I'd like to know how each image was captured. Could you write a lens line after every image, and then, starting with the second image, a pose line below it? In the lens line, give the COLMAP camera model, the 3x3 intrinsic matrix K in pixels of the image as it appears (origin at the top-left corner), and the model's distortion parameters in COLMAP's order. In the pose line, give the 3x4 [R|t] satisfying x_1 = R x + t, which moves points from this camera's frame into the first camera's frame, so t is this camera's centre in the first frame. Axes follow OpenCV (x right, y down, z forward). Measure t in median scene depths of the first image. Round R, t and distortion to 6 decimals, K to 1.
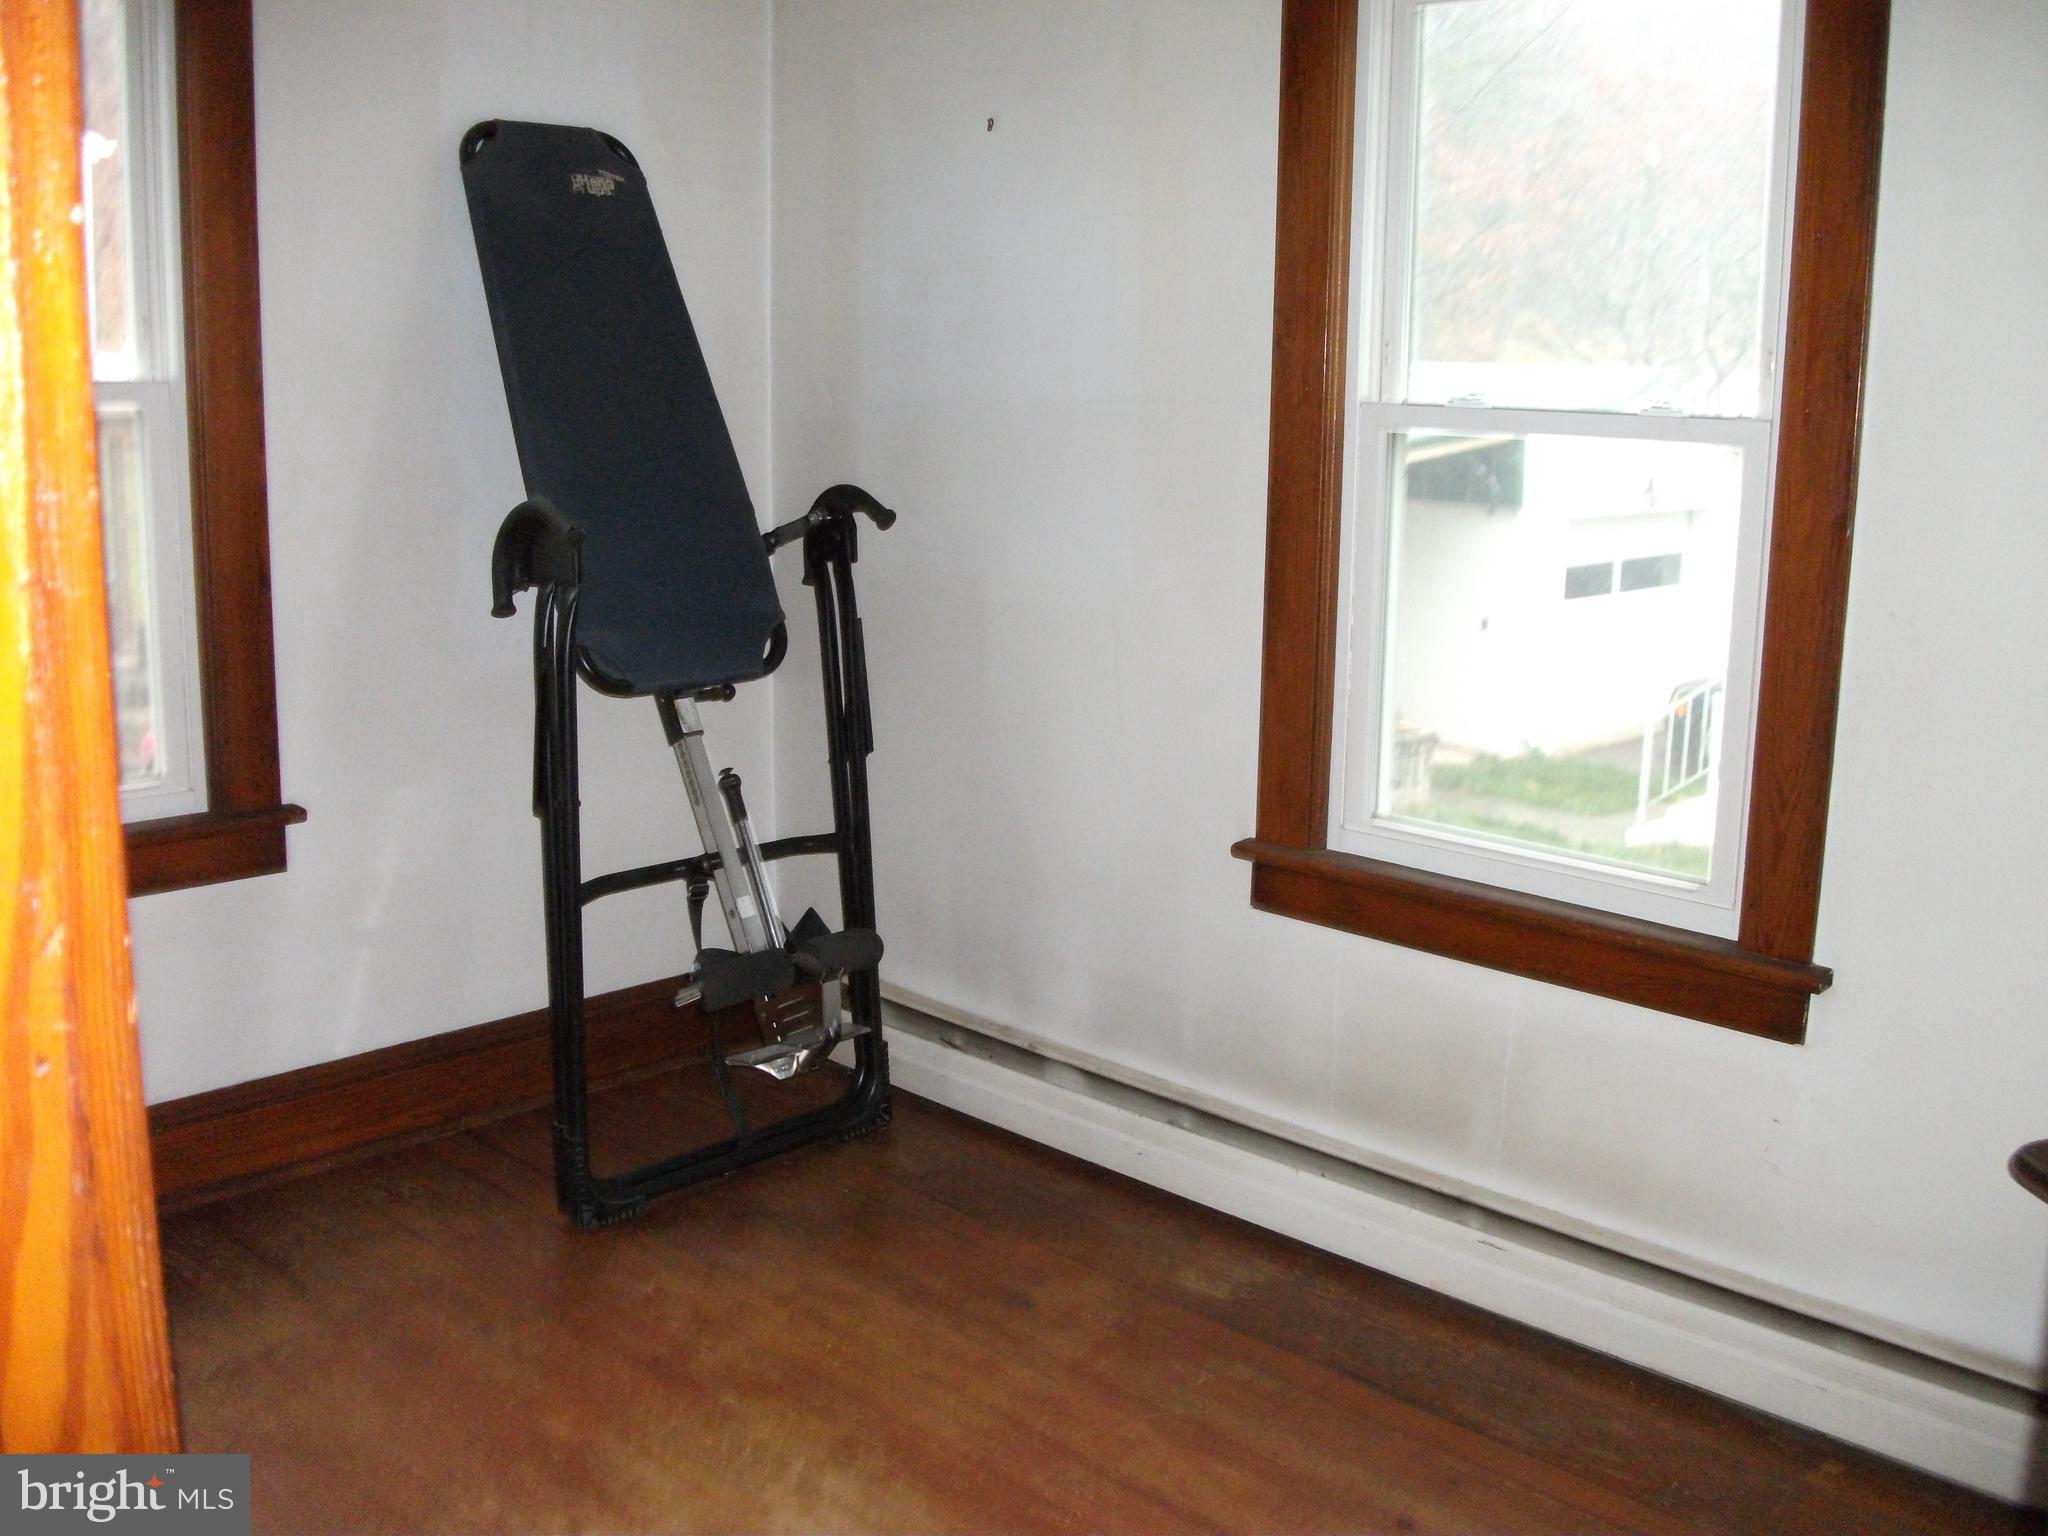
lens RADIAL K [[1920.6, 0, 1062.3], [0, 1920.6, 765.5], [0, 0, 1]] dist [-0.174760, 0.024345]
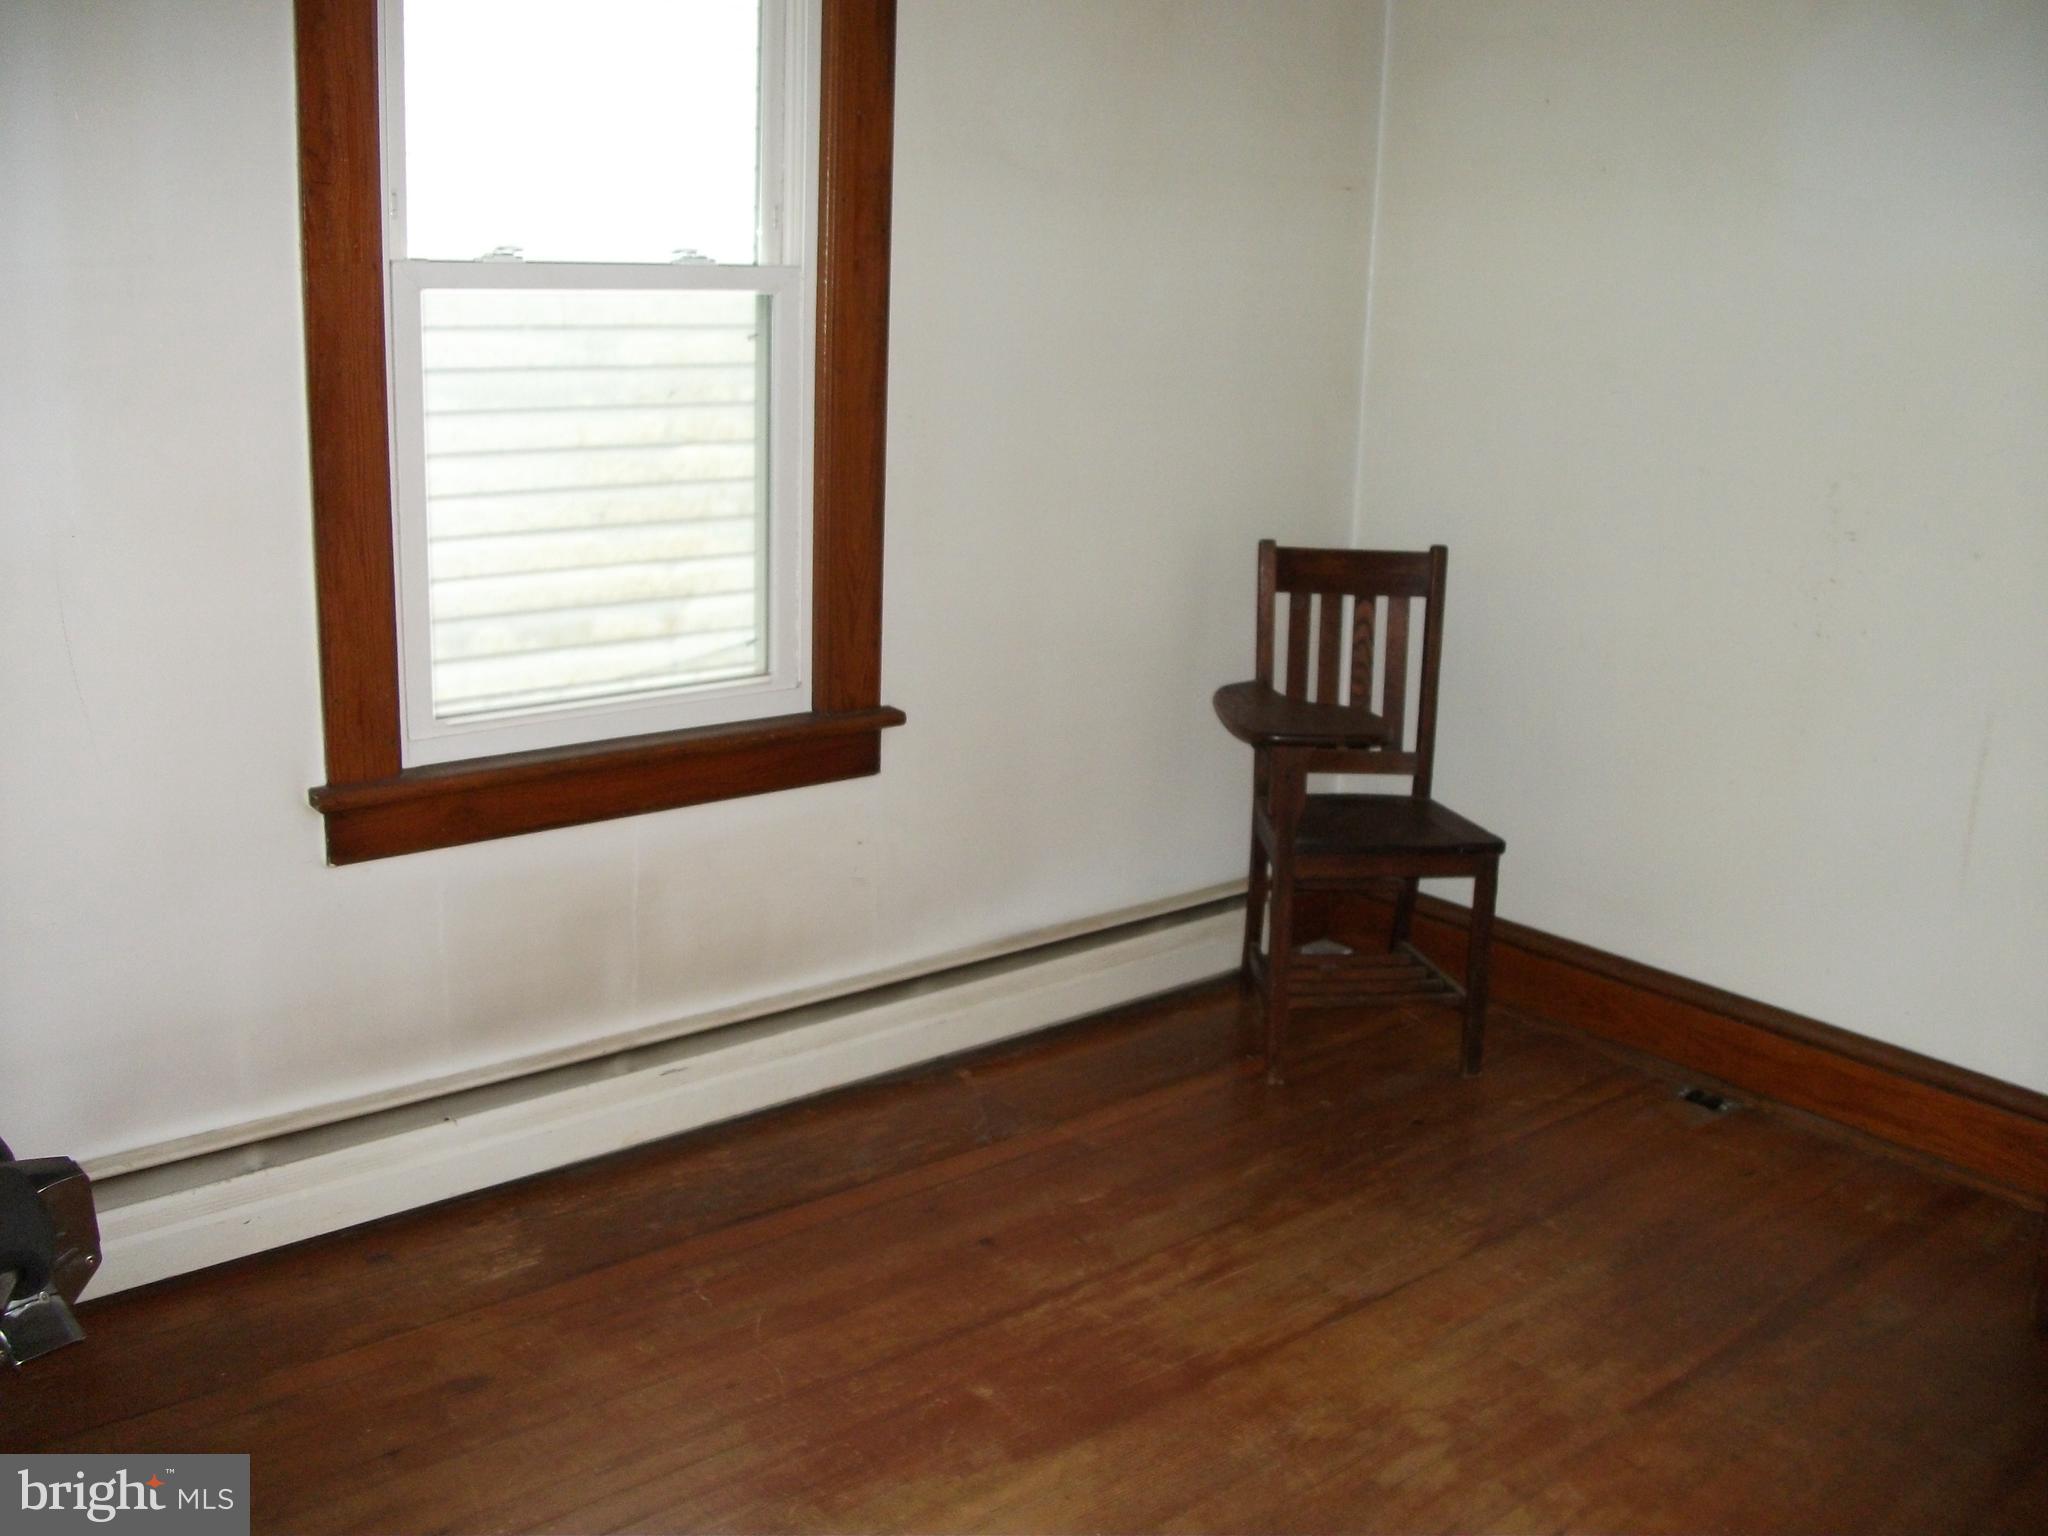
lens RADIAL K [[1920.6, 0, 1062.3], [0, 1920.6, 765.5], [0, 0, 1]] dist [-0.174760, 0.024345]
pose [[0.085896, -0.265345, 0.960320, -0.731655], [0.159545, 0.955106, 0.249634, -0.138097], [-0.983447, 0.131771, 0.124374, 0.642881]]
